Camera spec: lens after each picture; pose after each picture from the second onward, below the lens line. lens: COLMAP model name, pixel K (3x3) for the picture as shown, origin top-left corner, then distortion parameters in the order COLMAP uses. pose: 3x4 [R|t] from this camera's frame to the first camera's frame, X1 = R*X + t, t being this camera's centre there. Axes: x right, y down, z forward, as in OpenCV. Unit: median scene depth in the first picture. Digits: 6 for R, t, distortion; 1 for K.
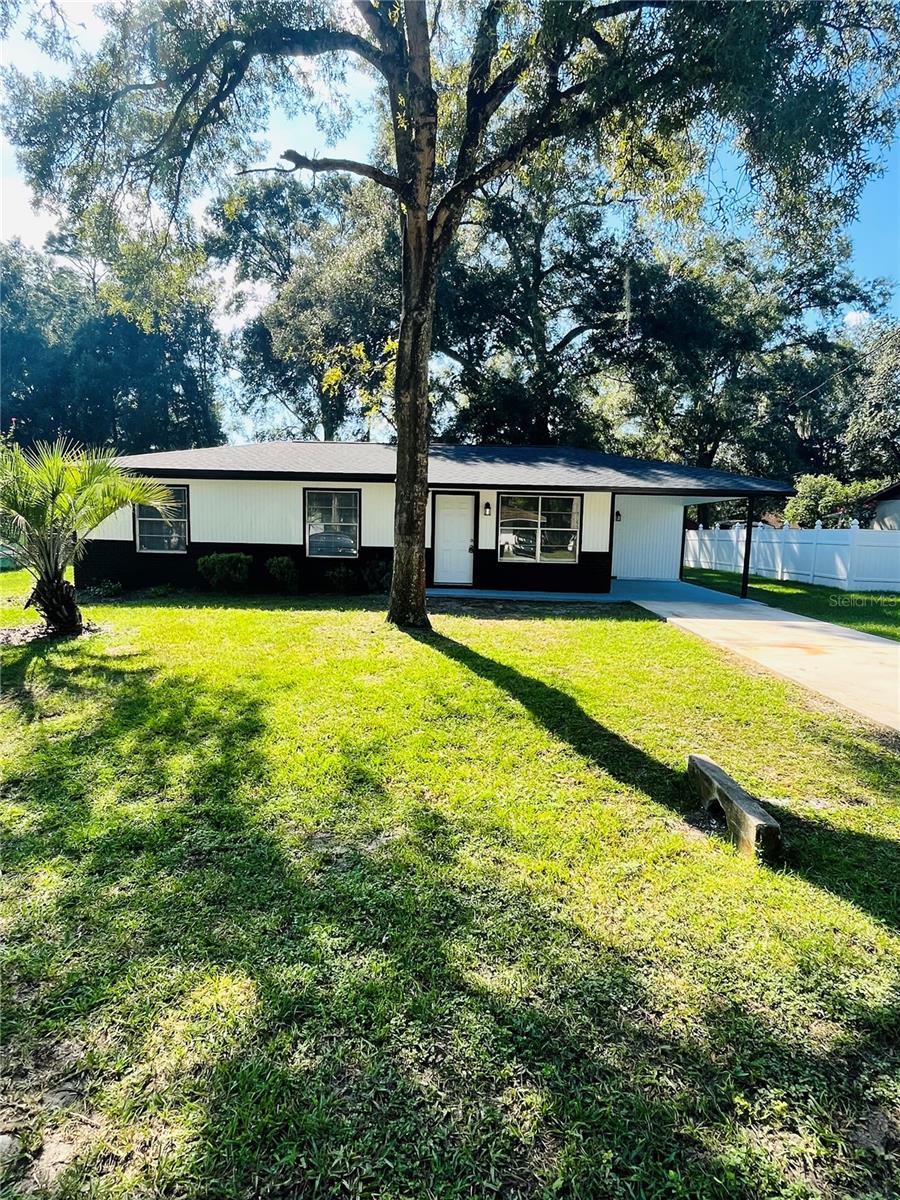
lens RADIAL K [[630.3, 0, 450.4], [0, 630.3, 601.9], [0, 0, 1]] dist [-0.005653, -0.000533]
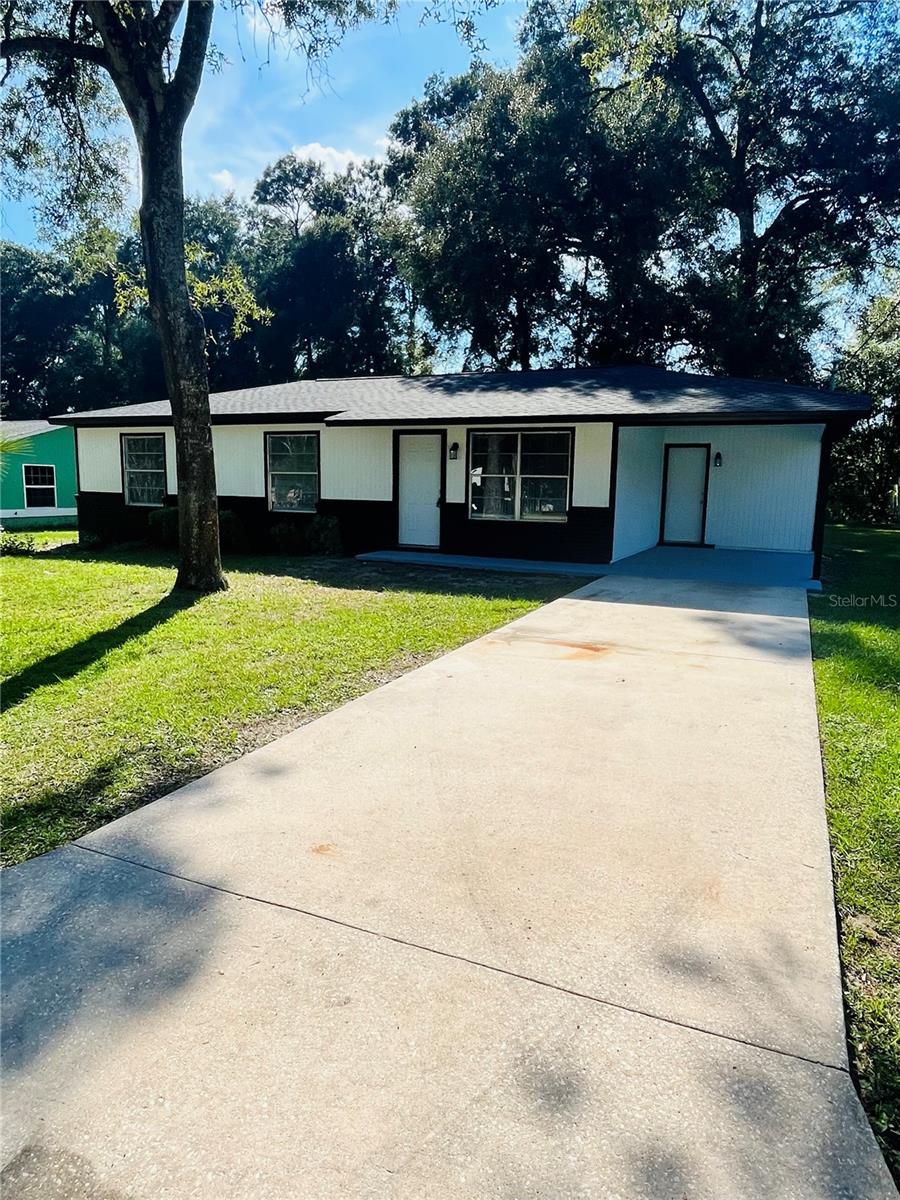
lens RADIAL K [[739.9, 0, 451.8], [0, 739.9, 598.1], [0, 0, 1]] dist [0.000483, -0.000378]
pose [[0.917816, 0.053937, -0.393326, 0.422125], [-0.040991, 0.998308, 0.041247, -0.003360], [0.394885, -0.021734, 0.918474, 0.152490]]
